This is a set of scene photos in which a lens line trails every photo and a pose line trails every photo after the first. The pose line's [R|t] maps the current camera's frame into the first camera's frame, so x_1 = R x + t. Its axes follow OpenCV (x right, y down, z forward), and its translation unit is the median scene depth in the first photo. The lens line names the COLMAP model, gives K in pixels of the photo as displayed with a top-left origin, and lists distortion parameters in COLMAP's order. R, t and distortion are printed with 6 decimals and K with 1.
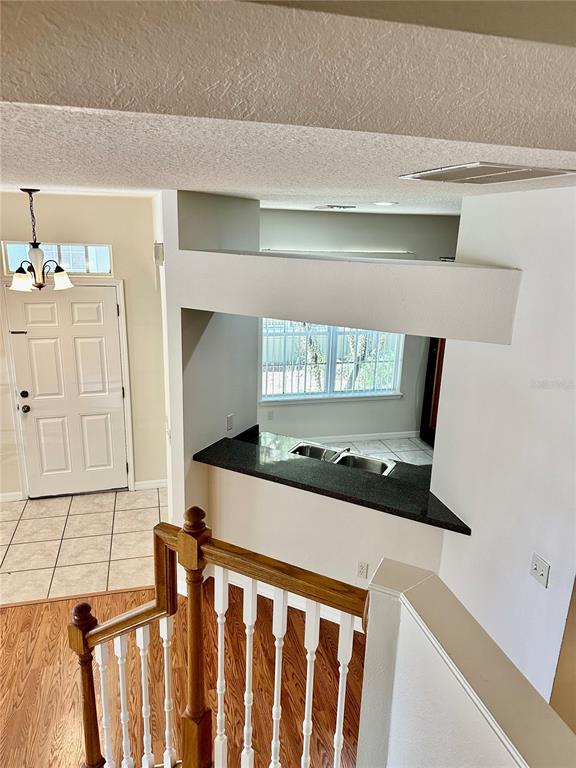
lens RADIAL K [[531.4, 0, 282.4], [0, 531.4, 390.0], [0, 0, 1]] dist [0.041445, -0.051586]
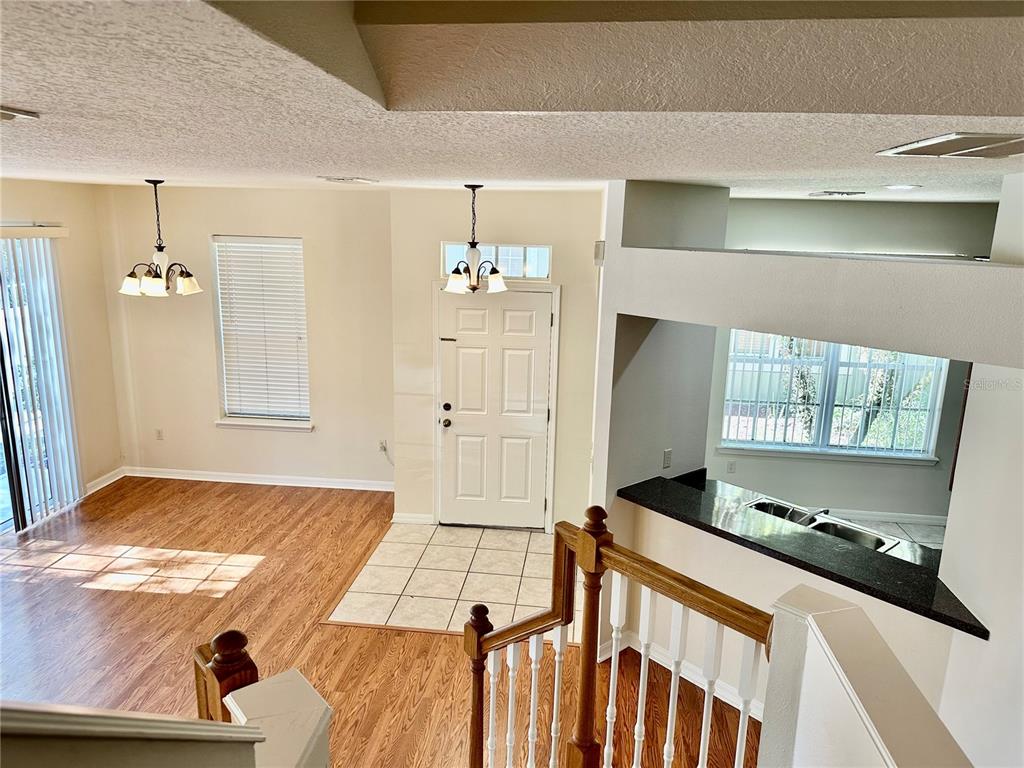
lens RADIAL K [[708.6, 0, 508.3], [0, 708.6, 408.8], [0, 0, 1]] dist [0.041445, -0.051586]
pose [[0.931528, 0.079499, -0.354875, 0.061088], [-0.096927, 0.994791, -0.031576, 0.050993], [0.350516, 0.063810, 0.934381, -0.124129]]
